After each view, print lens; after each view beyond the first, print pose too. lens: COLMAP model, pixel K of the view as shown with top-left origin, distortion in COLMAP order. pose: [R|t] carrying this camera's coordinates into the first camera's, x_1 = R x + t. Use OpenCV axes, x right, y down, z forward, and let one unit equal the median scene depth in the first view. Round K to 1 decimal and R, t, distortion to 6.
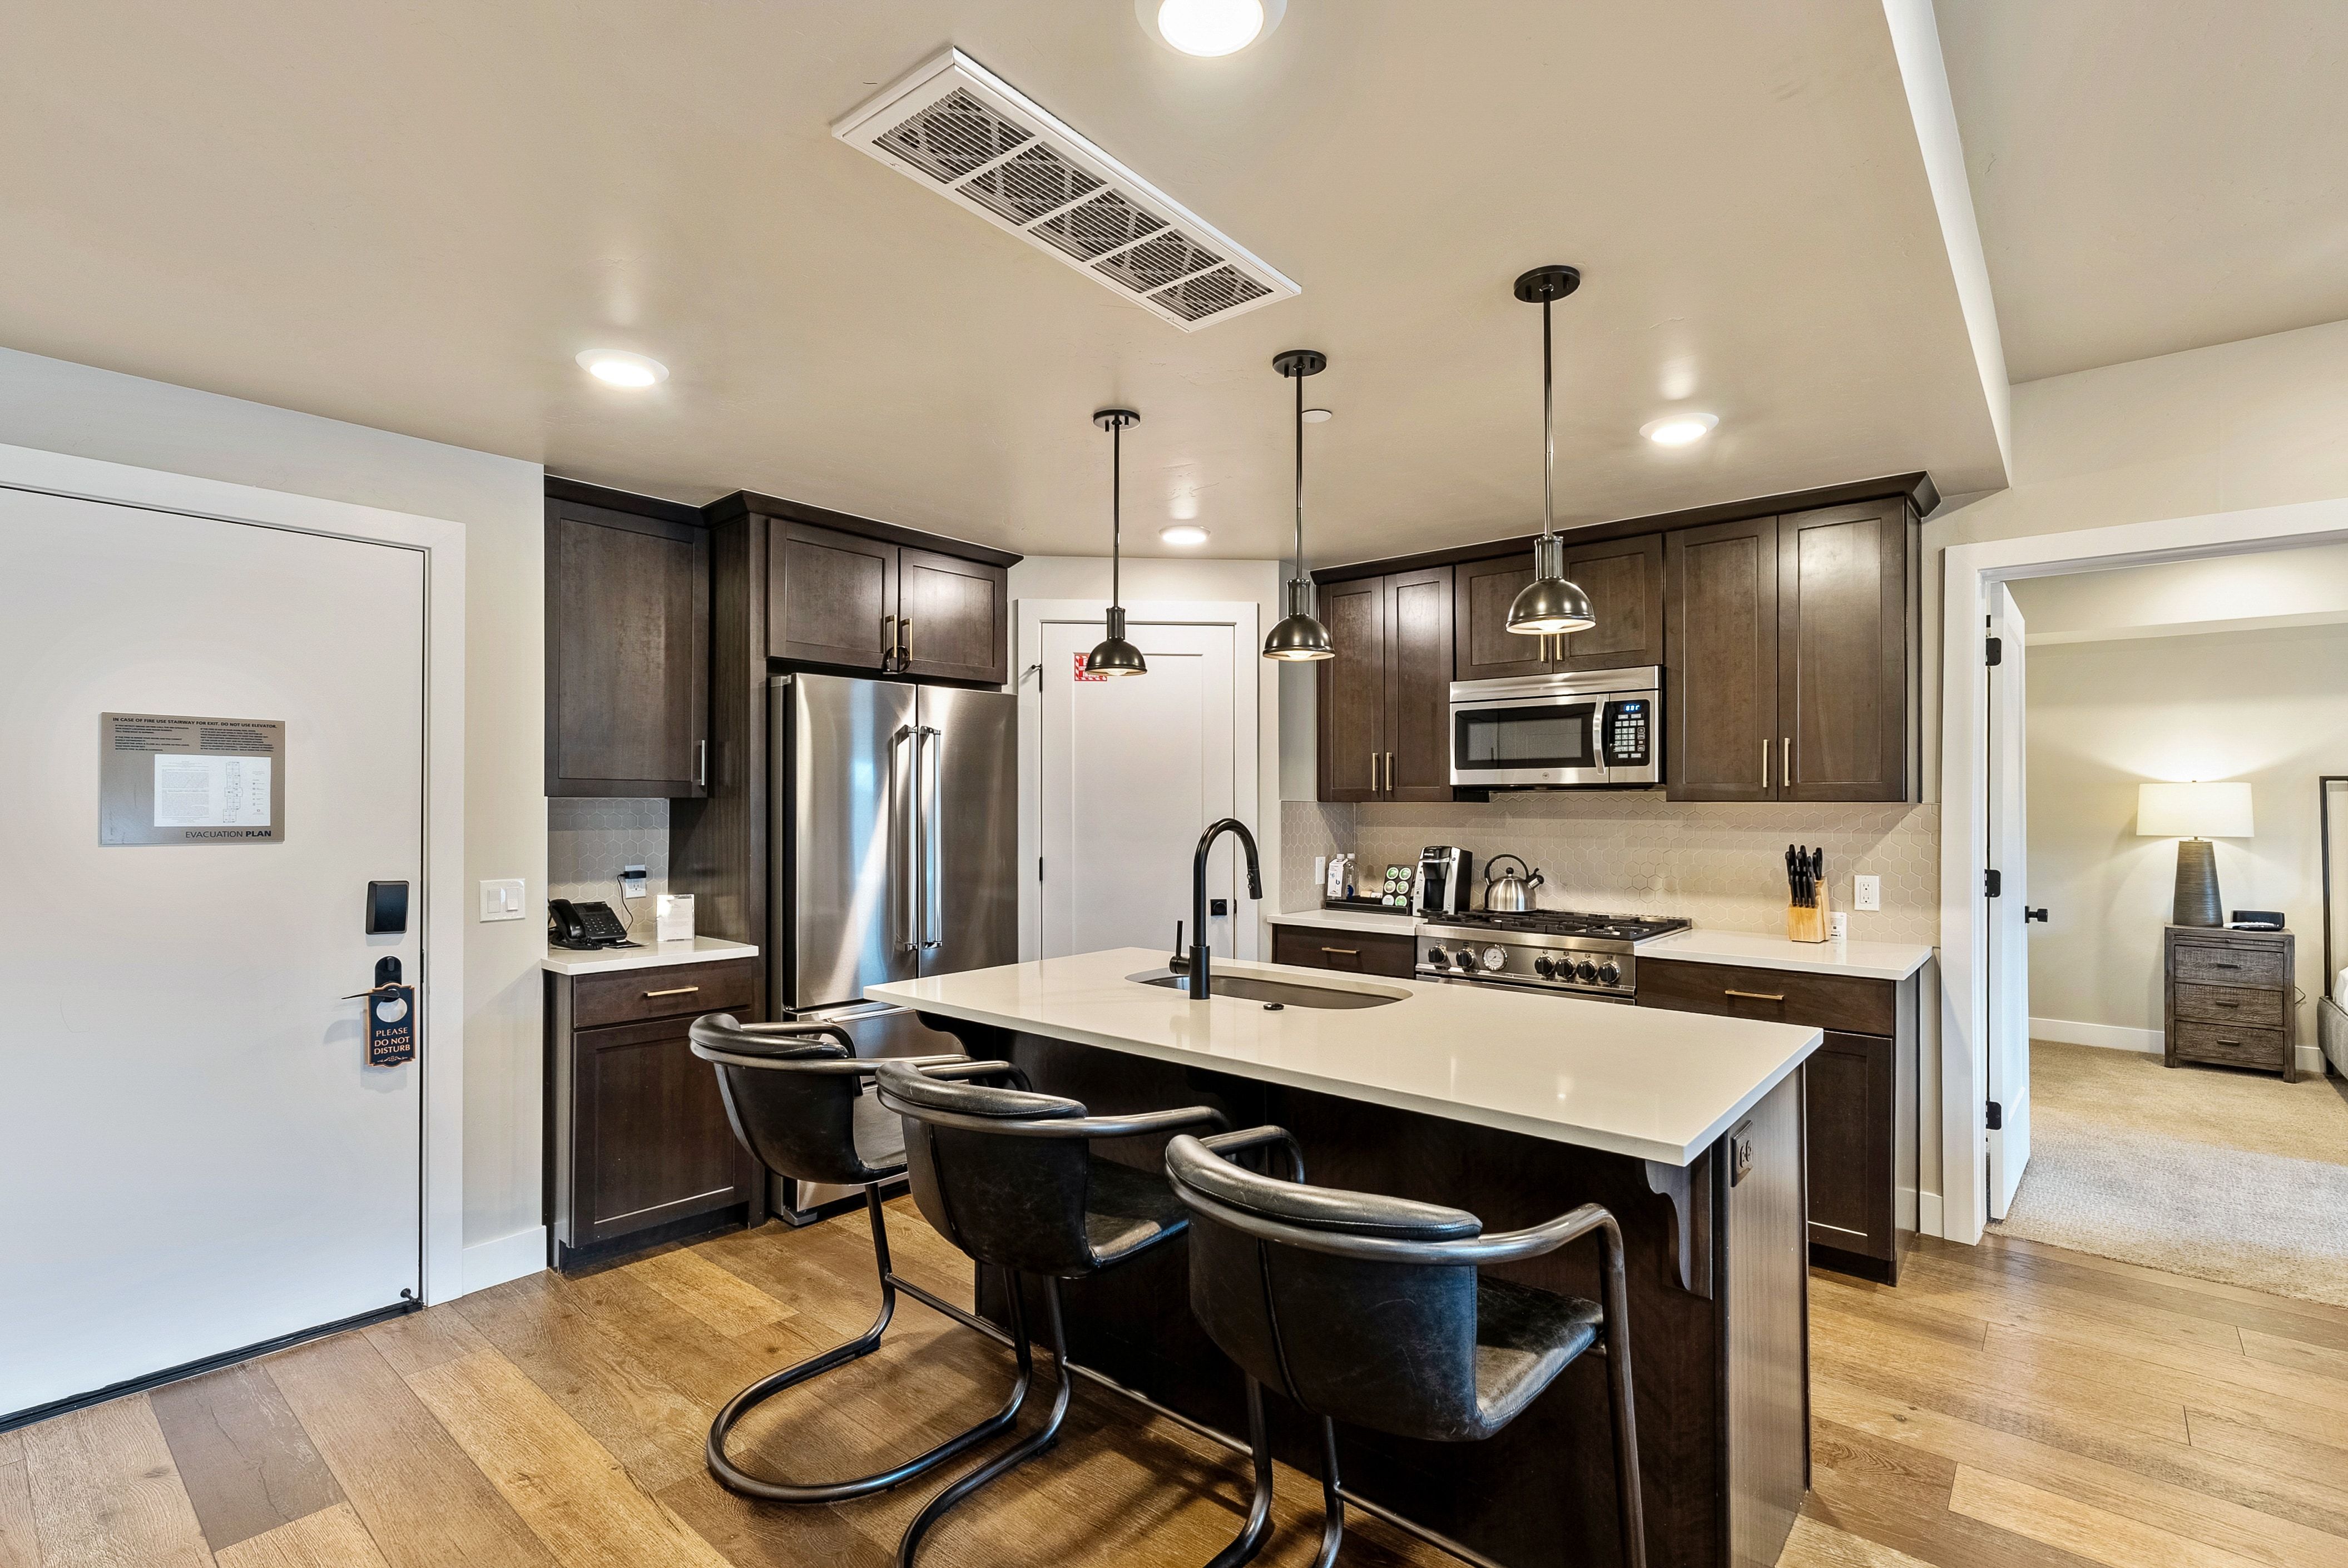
lens RADIAL K [[1126.7, 0, 1171.8], [0, 1126.7, 799.4], [0, 0, 1]] dist [0.001591, 0.000121]
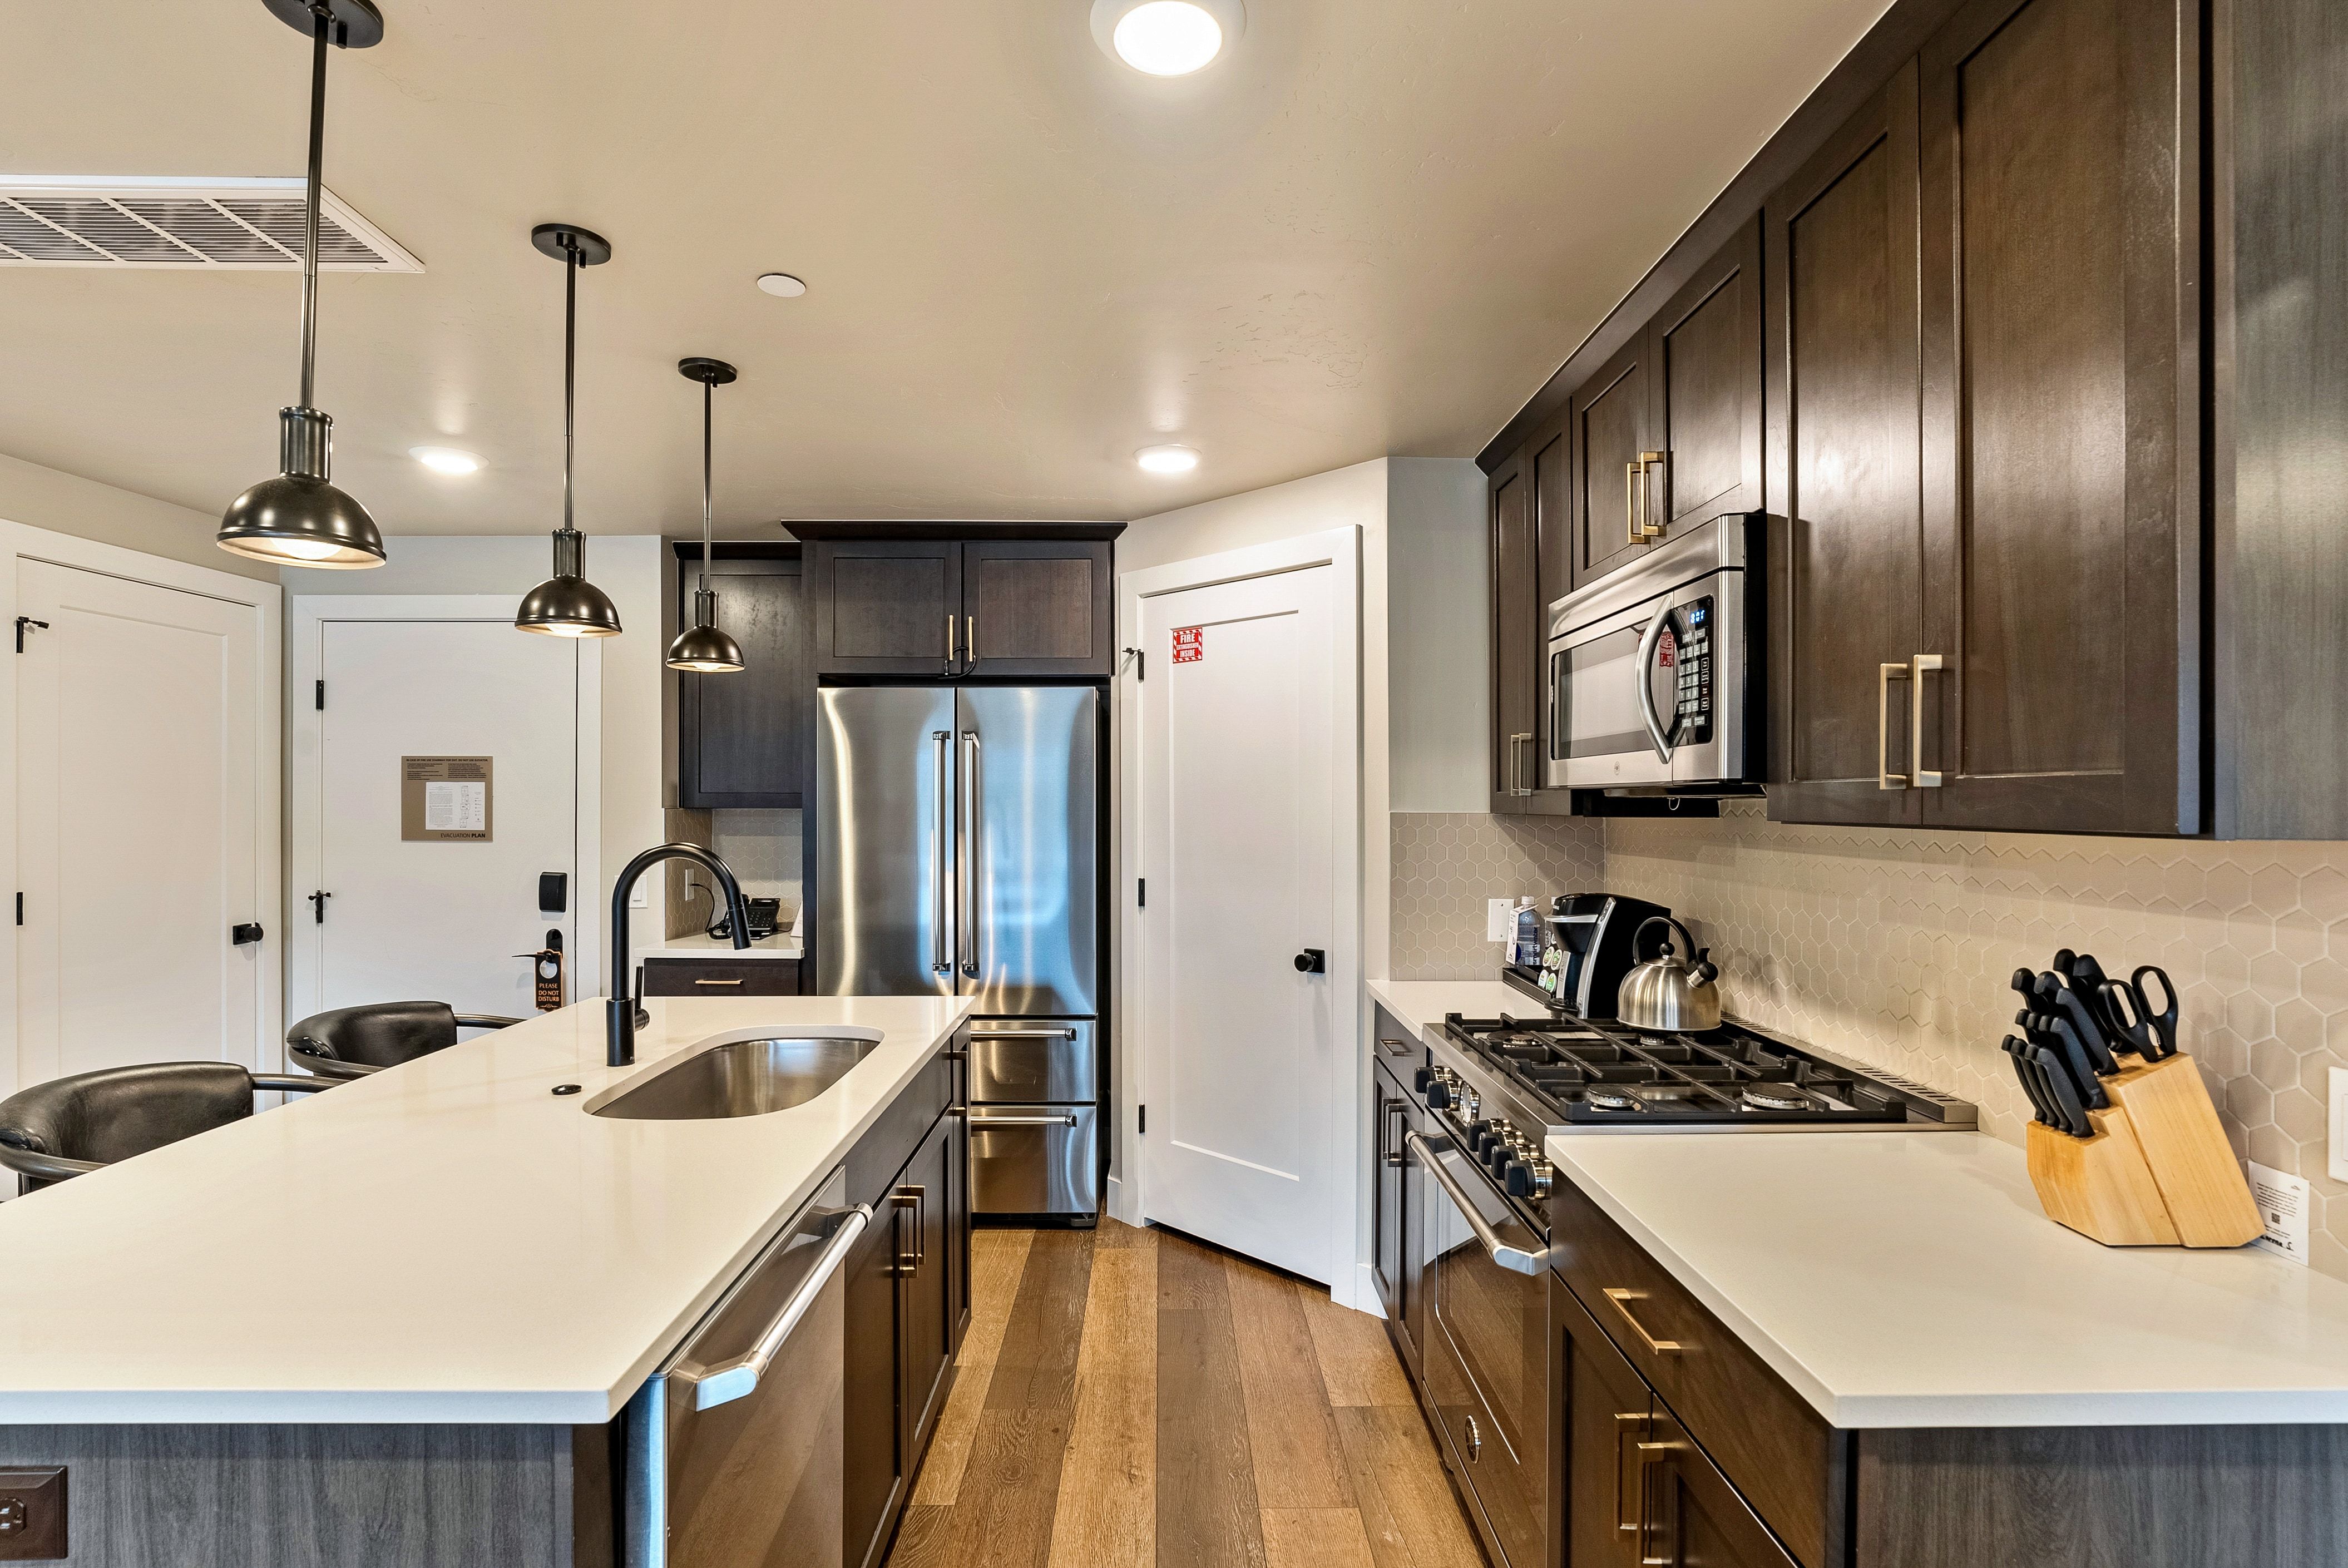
lens RADIAL K [[1120.4, 0, 1164.1], [0, 1120.4, 798.5], [0, 0, 1]] dist [-0.021480, 0.000105]
pose [[0.650304, -0.003382, -0.759667, 0.768595], [0.005490, 0.999985, 0.000249, -0.011379], [0.759654, -0.004333, 0.650313, 0.686046]]
